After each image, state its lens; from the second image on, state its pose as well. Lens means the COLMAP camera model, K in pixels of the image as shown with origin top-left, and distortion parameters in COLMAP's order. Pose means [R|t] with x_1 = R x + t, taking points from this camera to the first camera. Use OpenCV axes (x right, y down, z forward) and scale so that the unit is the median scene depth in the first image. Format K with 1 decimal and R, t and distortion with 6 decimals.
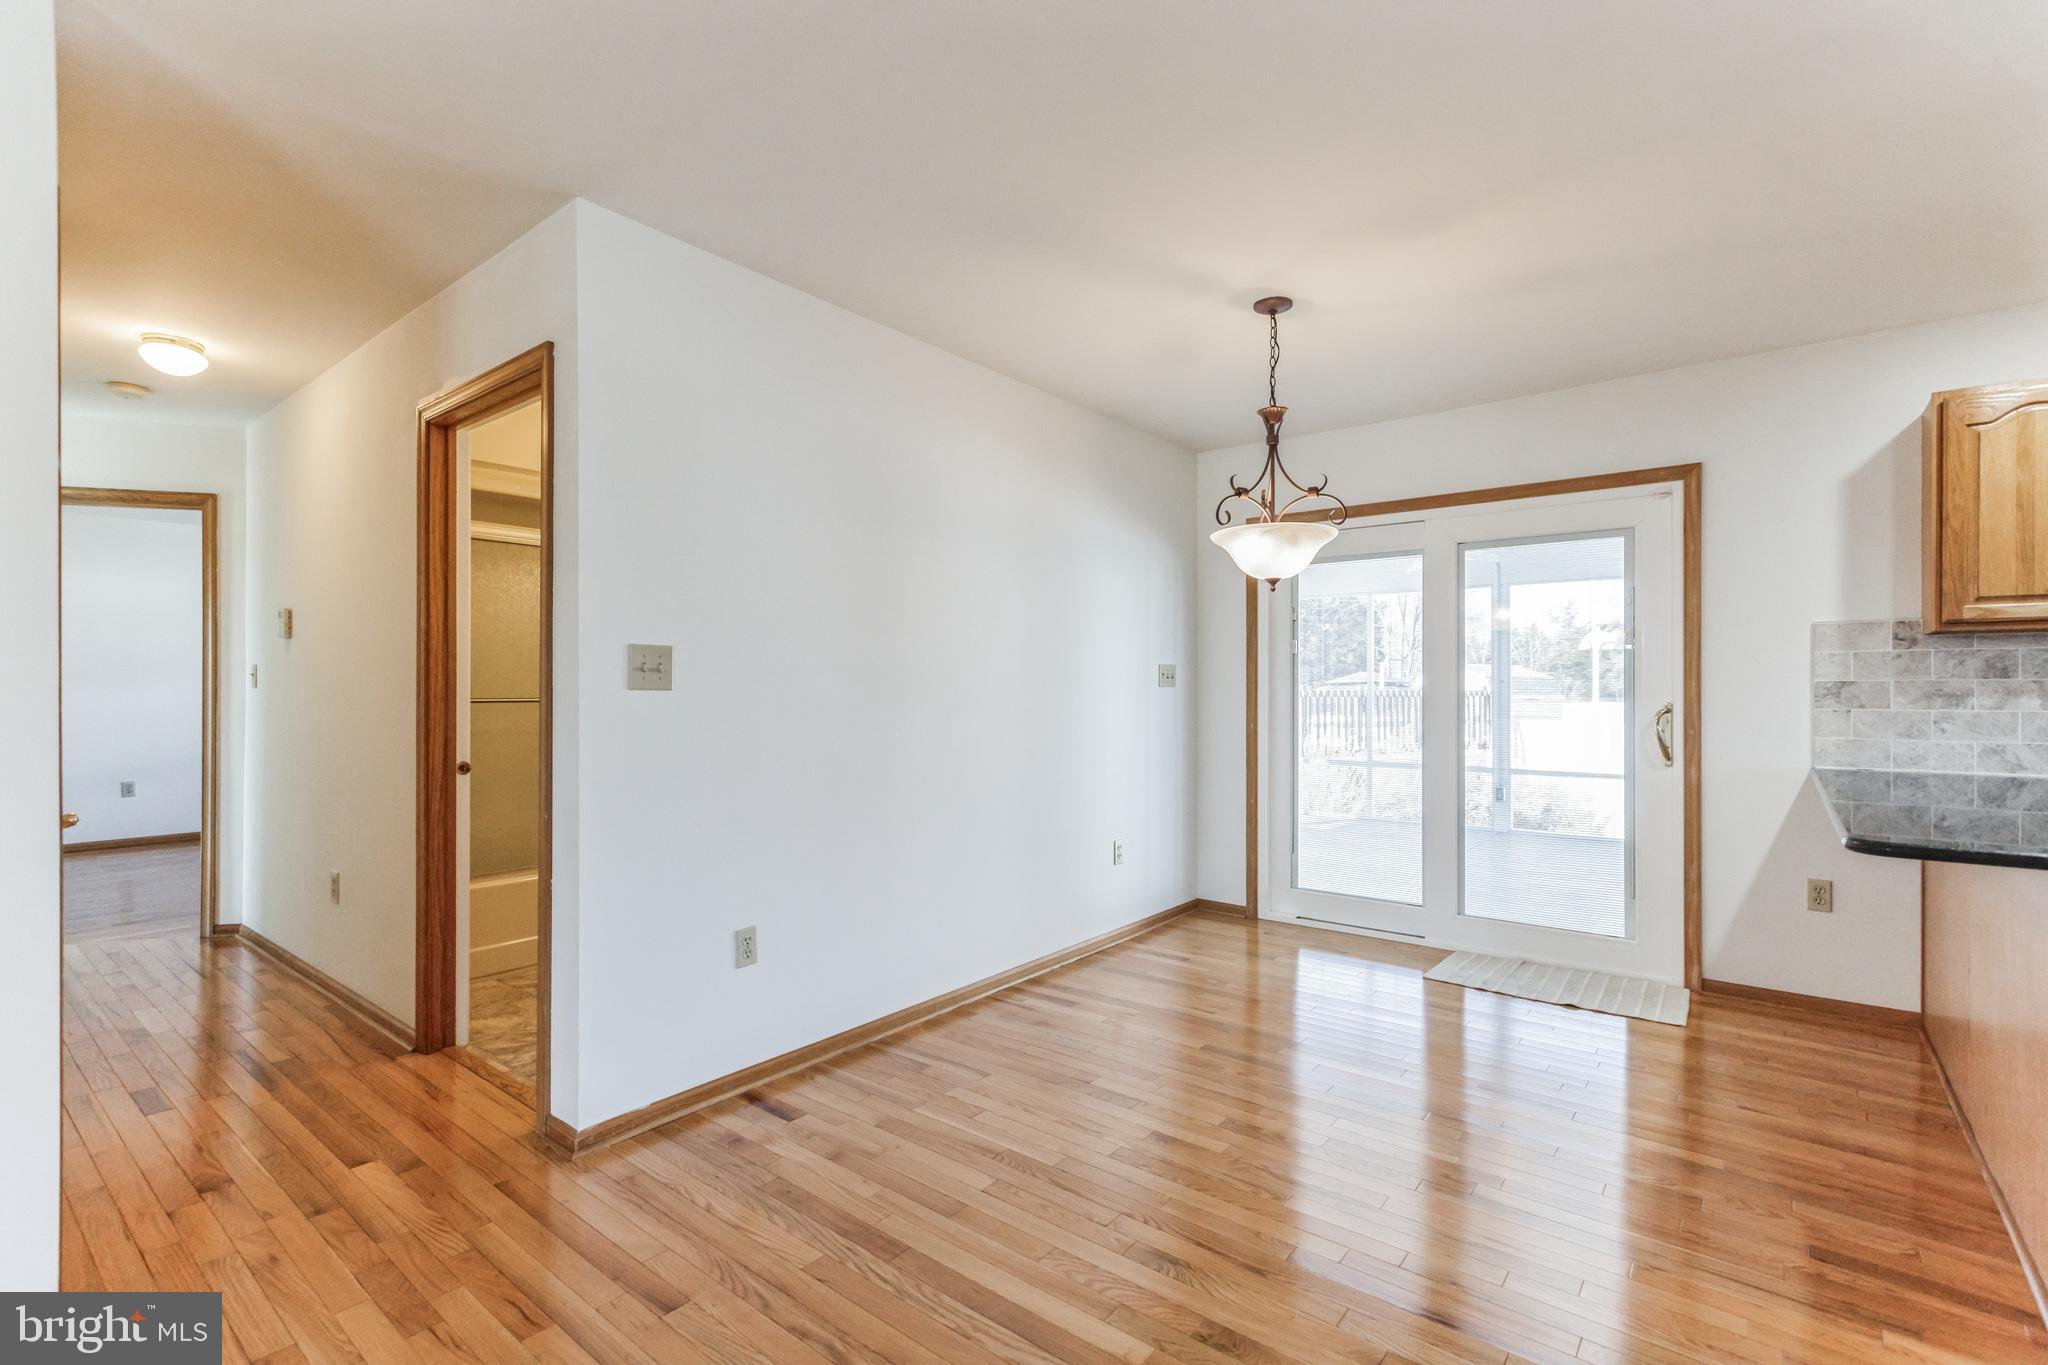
lens RADIAL K [[929.1, 0, 1027.1], [0, 929.1, 682.8], [0, 0, 1]] dist [0.003402, 0.000173]
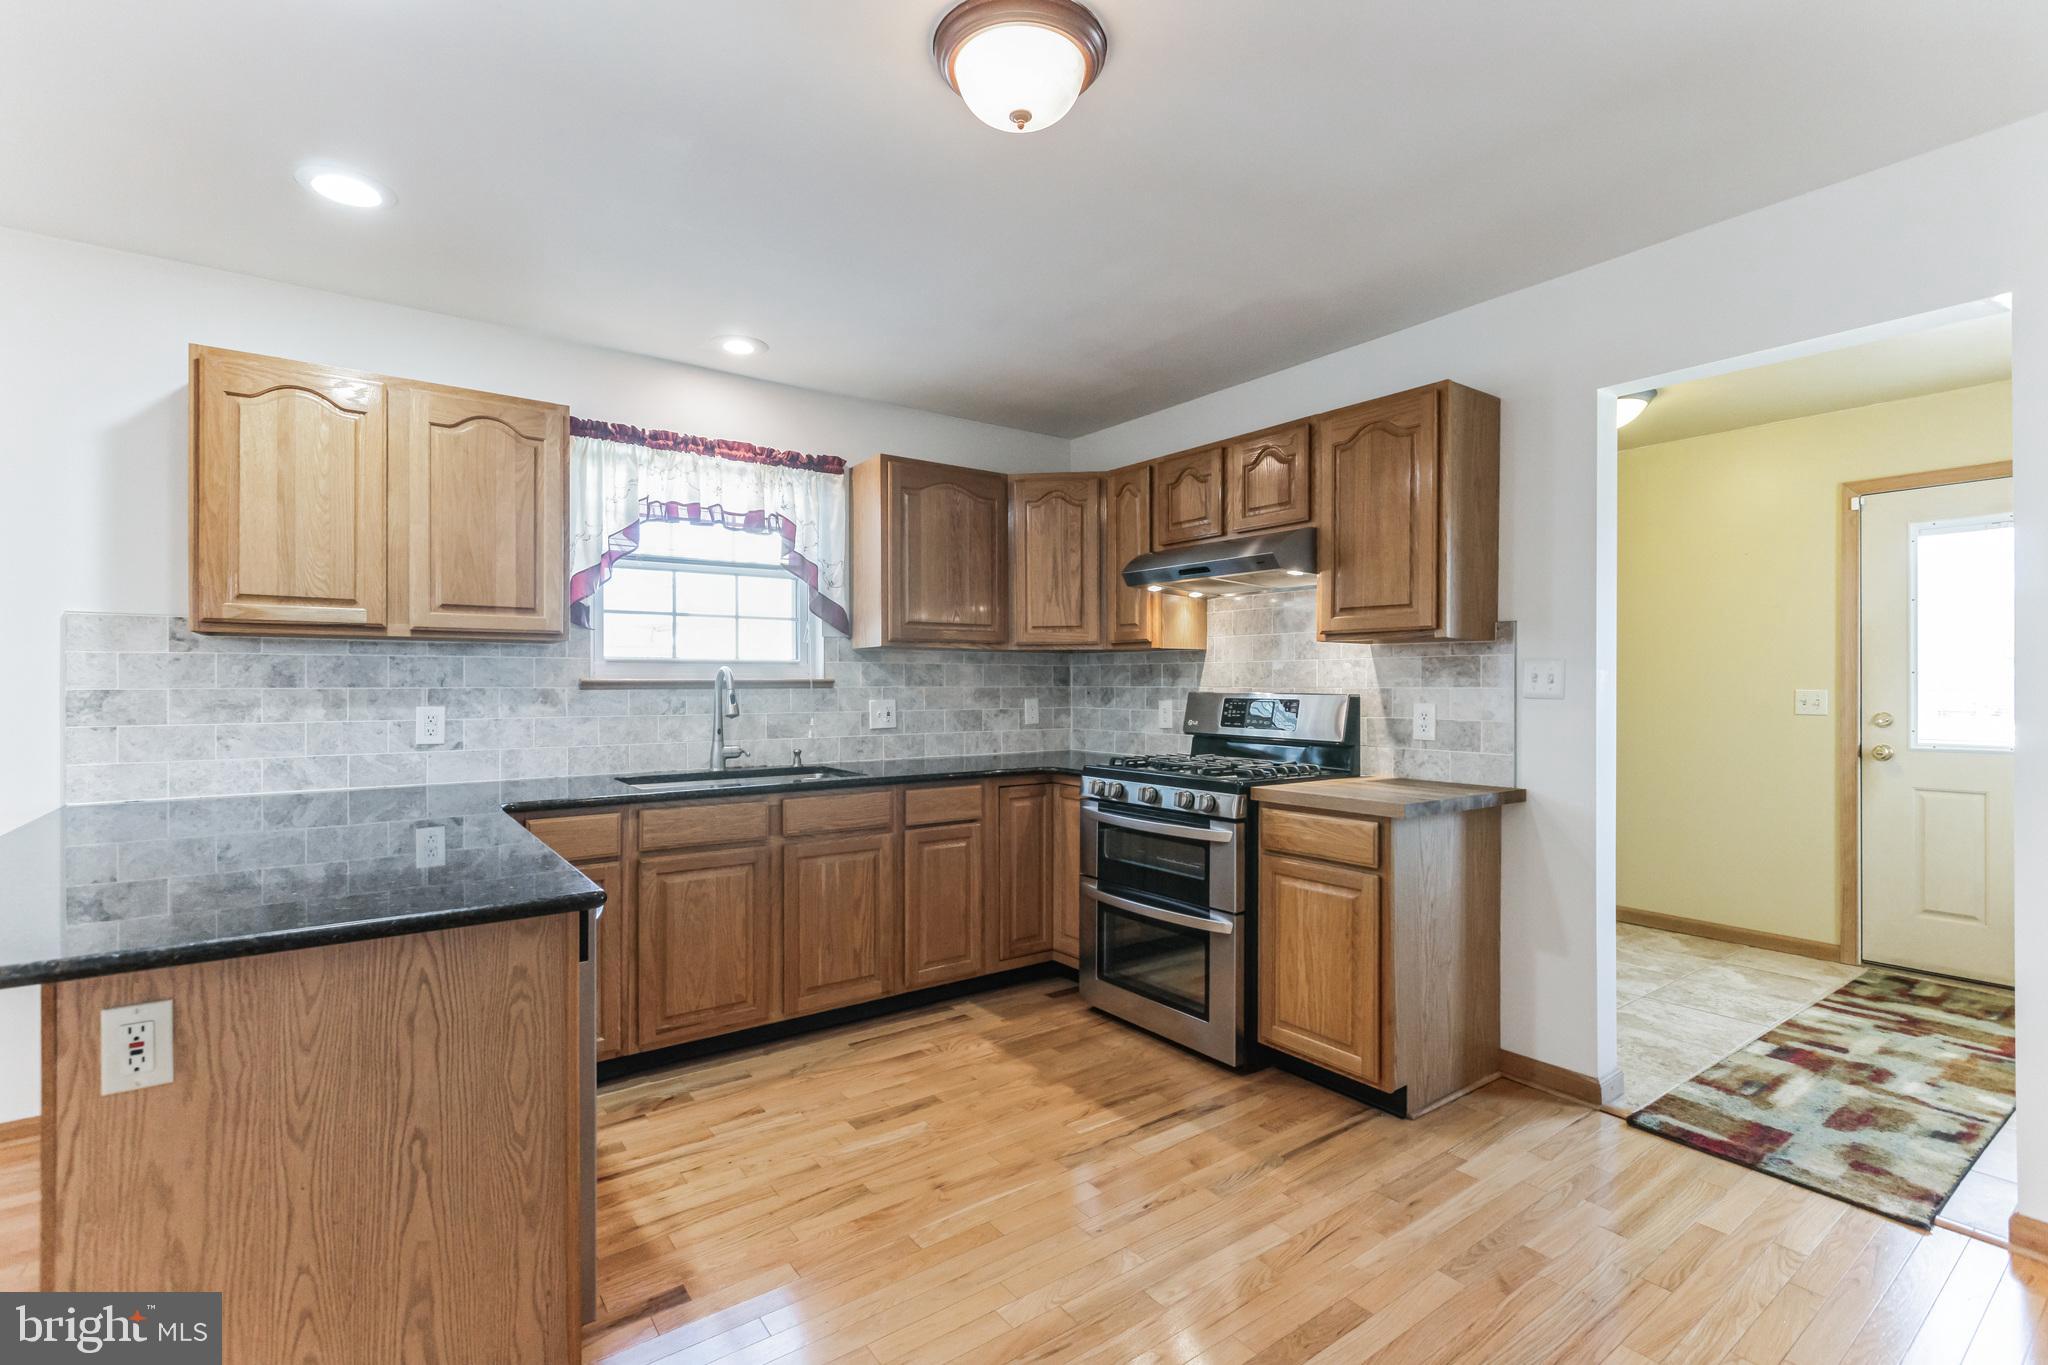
lens RADIAL K [[926.7, 0, 1036.3], [0, 926.7, 683.9], [0, 0, 1]] dist [0.002646, -0.000415]
pose [[0.253584, 0.000139, 0.967313, 0.342778], [-0.003007, 0.999995, 0.000644, -0.010341], [-0.967309, -0.003072, 0.253583, 0.058632]]
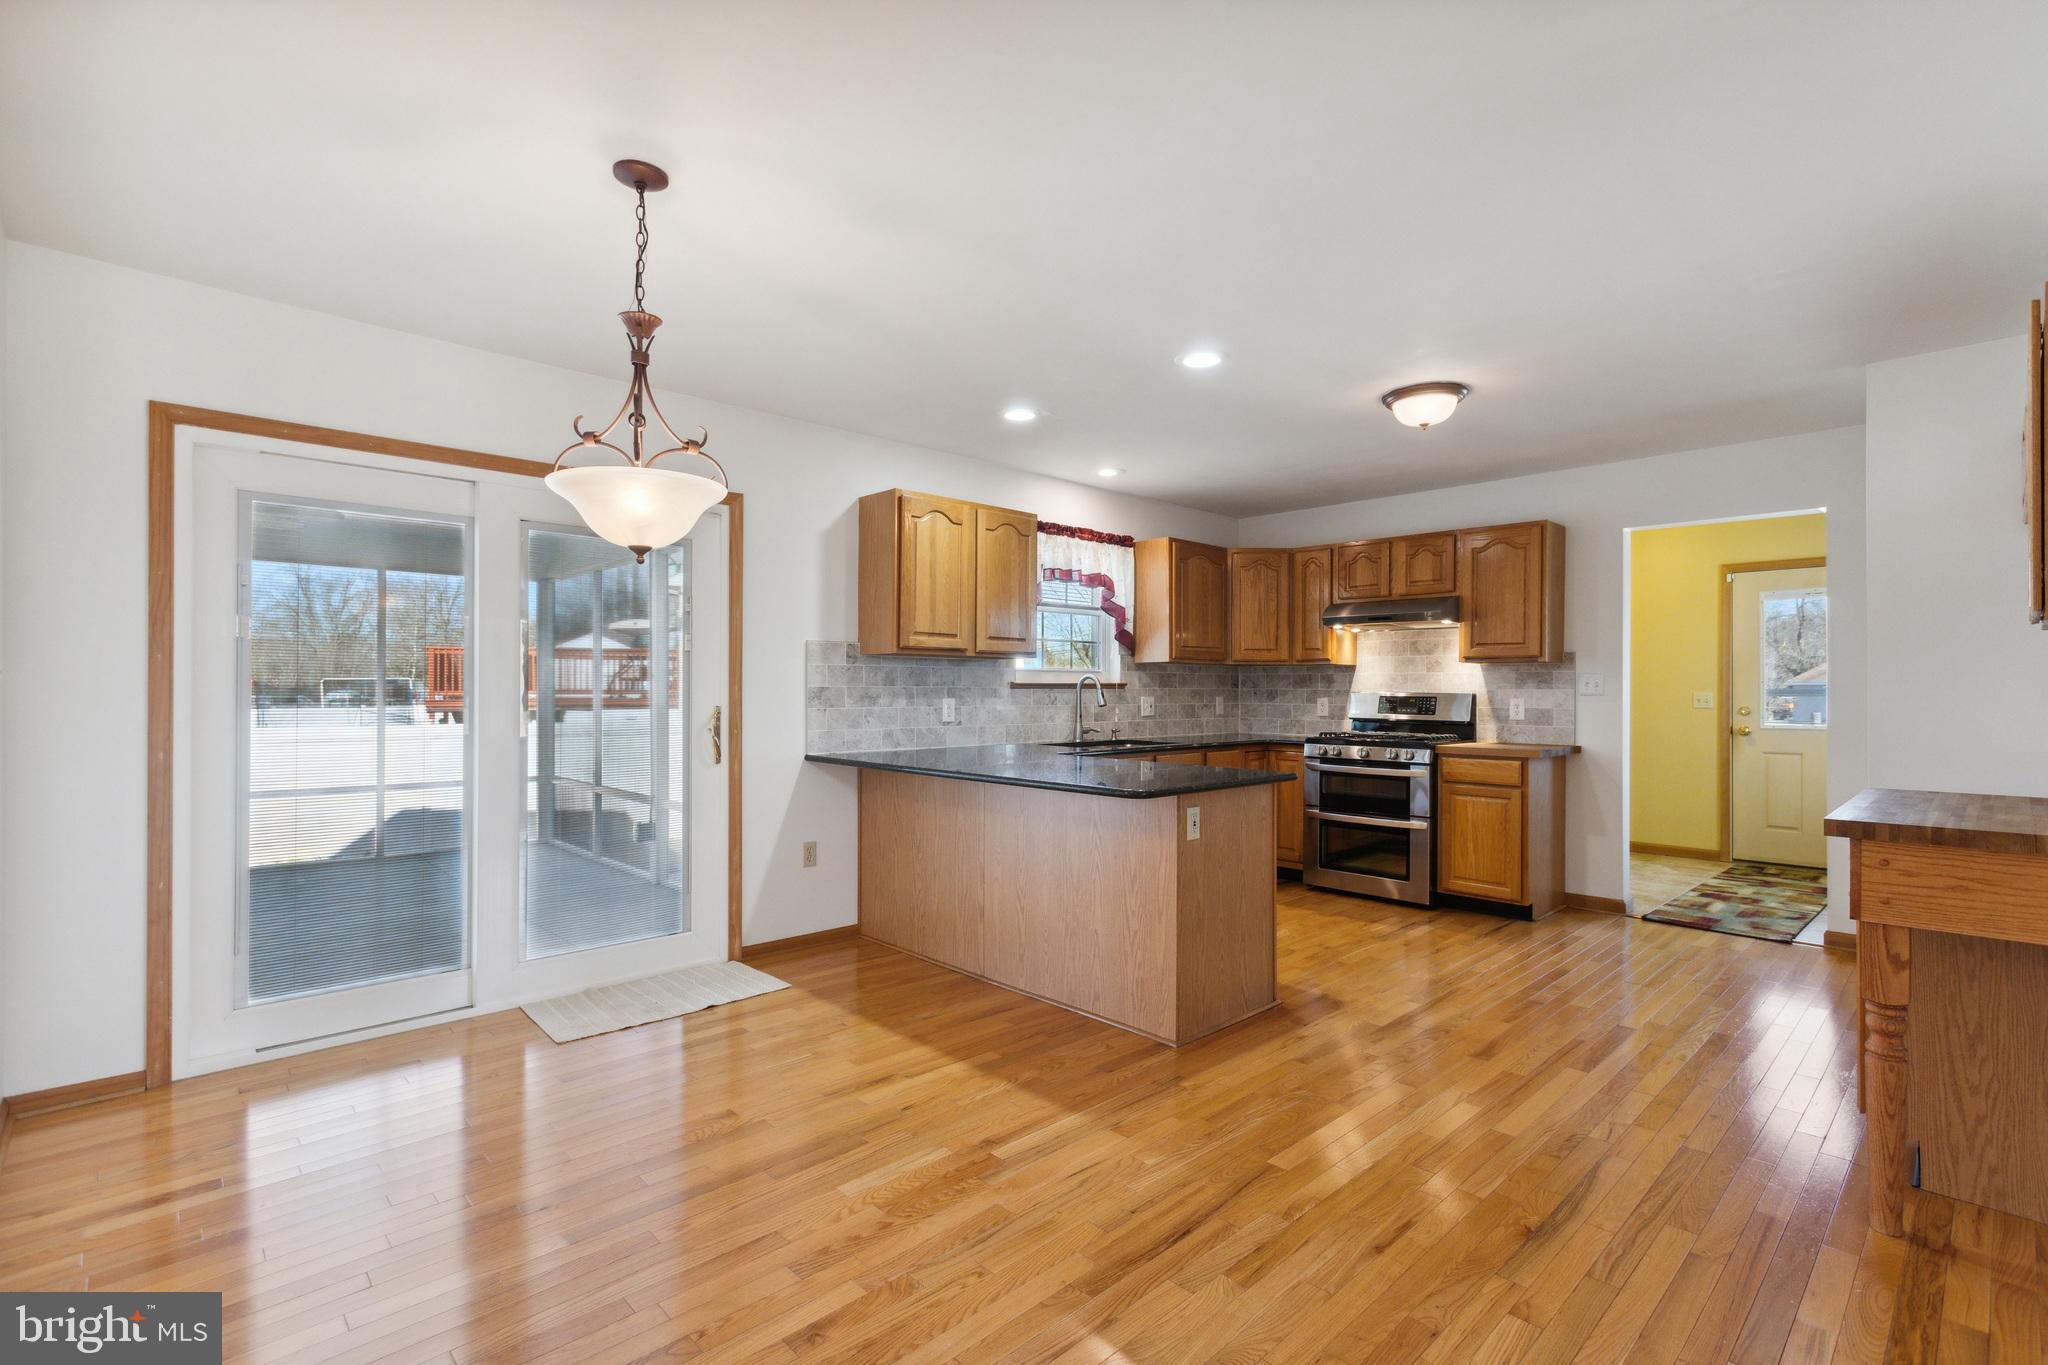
lens RADIAL K [[937.7, 0, 1027.2], [0, 937.7, 685.7], [0, 0, 1]] dist [-0.001400, 0.000046]
pose [[0.130851, 0.004756, 0.991391, -0.412718], [-0.007505, 0.999965, -0.003807, -0.000753], [-0.991374, -0.006942, 0.130882, 0.571383]]
